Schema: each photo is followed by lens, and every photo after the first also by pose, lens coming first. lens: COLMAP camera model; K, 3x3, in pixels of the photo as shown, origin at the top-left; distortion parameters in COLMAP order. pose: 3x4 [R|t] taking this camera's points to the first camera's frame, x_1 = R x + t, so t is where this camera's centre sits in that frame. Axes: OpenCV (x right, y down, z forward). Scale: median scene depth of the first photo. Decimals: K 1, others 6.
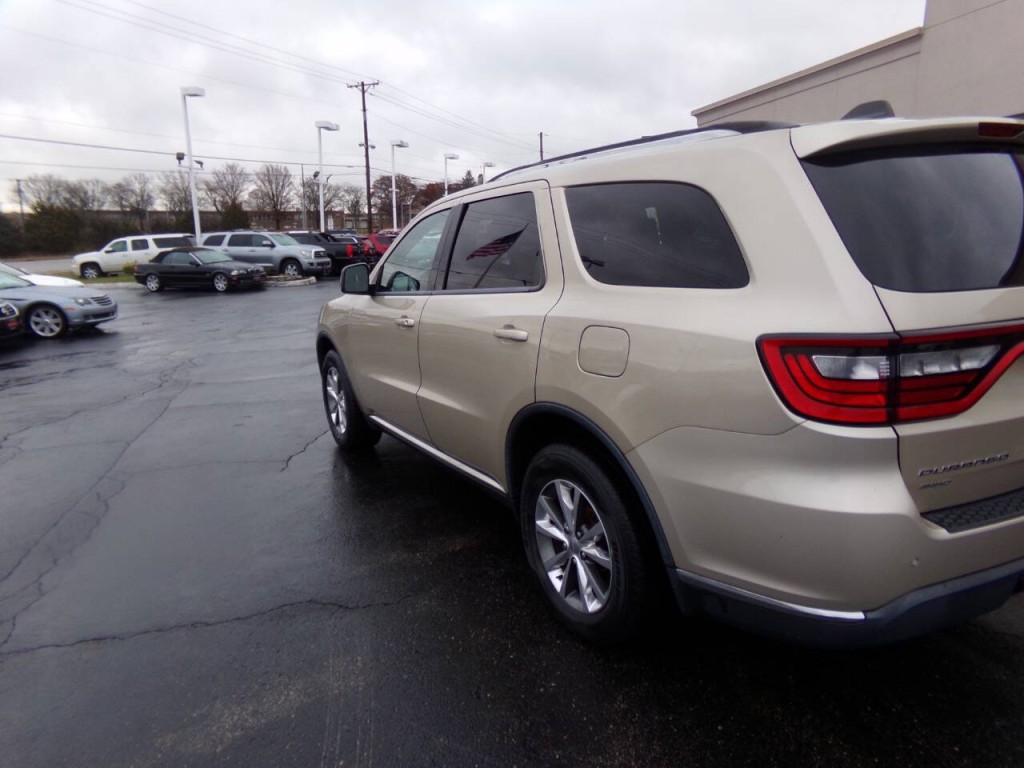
lens RADIAL K [[709.3, 0, 518.6], [0, 709.3, 394.4], [0, 0, 1]] dist [-0.050444, 0.078811]
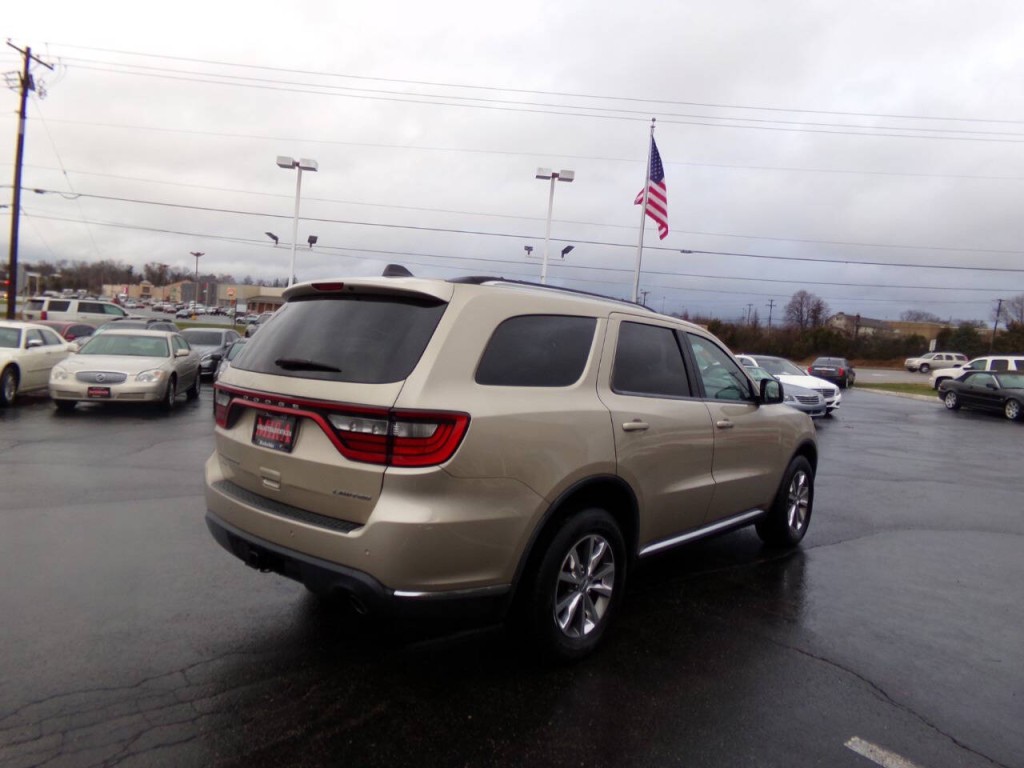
lens RADIAL K [[709.3, 0, 514.9], [0, 709.3, 389.0], [0, 0, 1]] dist [-0.050444, 0.078811]
pose [[0.333031, 0.125477, -0.934530, 1.422812], [-0.280242, 0.959492, 0.028961, -0.190373], [0.900308, 0.252250, 0.354705, 0.524498]]
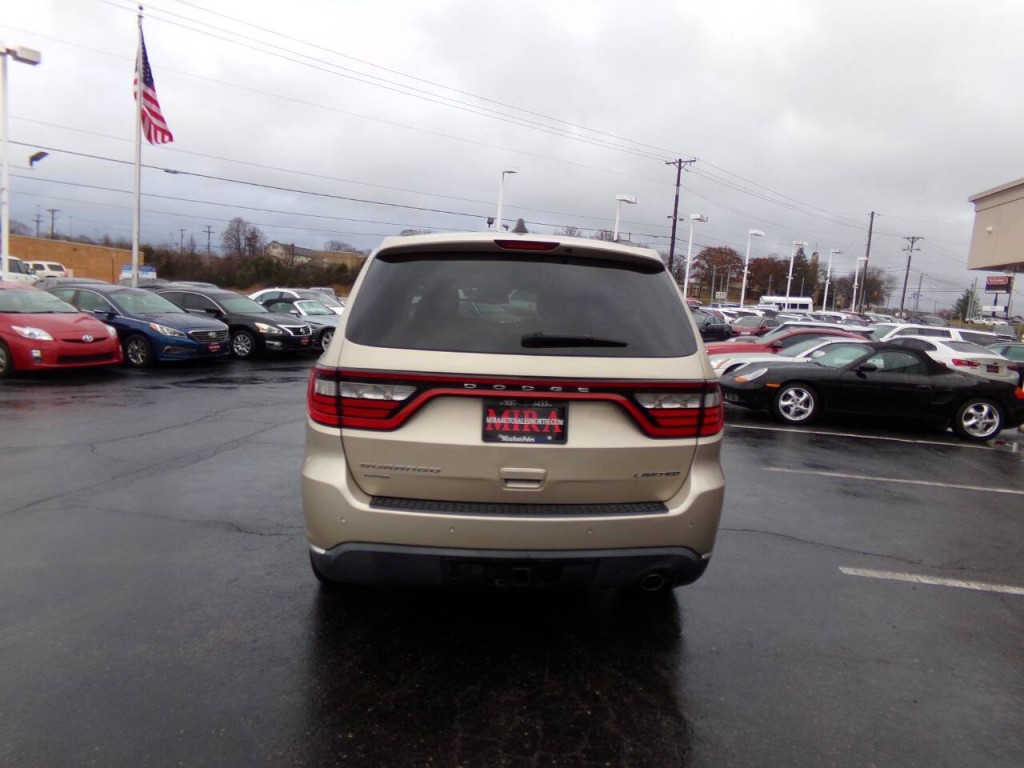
lens RADIAL K [[709.3, 0, 511.1], [0, 709.3, 396.7], [0, 0, 1]] dist [-0.050444, 0.078811]
pose [[0.890270, 0.144783, -0.431807, 0.776401], [-0.182371, 0.982120, -0.046699, -0.009655], [0.417325, 0.120324, 0.900756, -0.130006]]
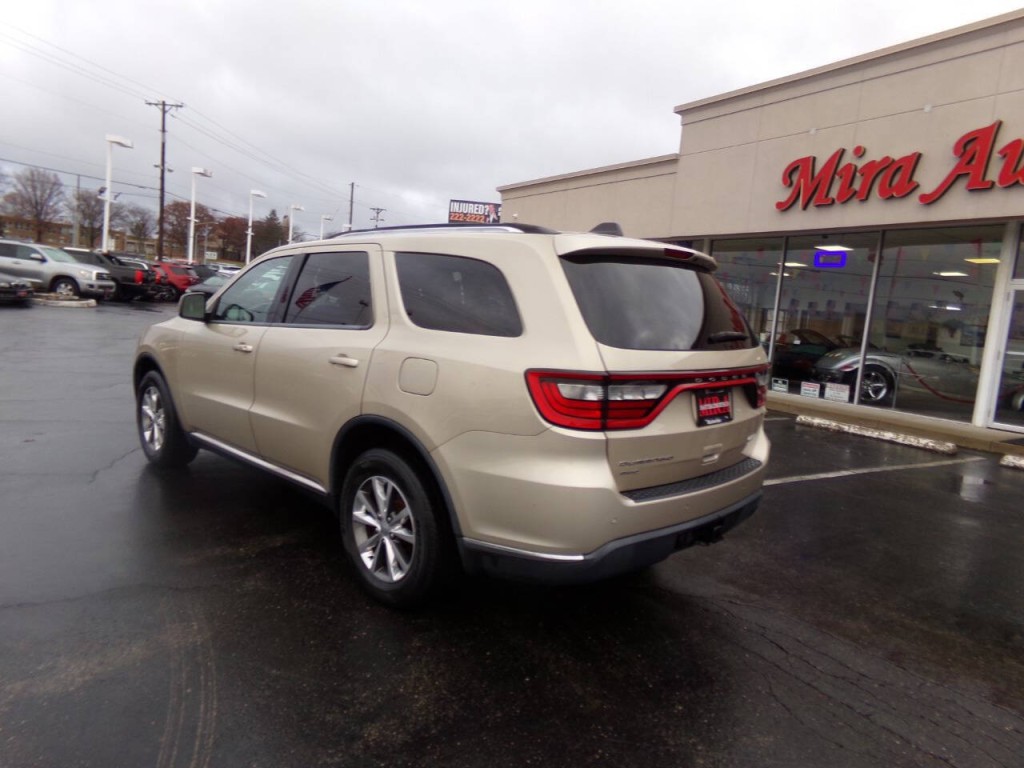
lens RADIAL K [[709.3, 0, 517.8], [0, 709.3, 402.4], [0, 0, 1]] dist [-0.050444, 0.078811]
pose [[0.957869, 0.066288, 0.279450, -0.049313], [-0.047921, 0.996248, -0.072061, 0.052165], [-0.283179, 0.055634, 0.957452, -0.233310]]
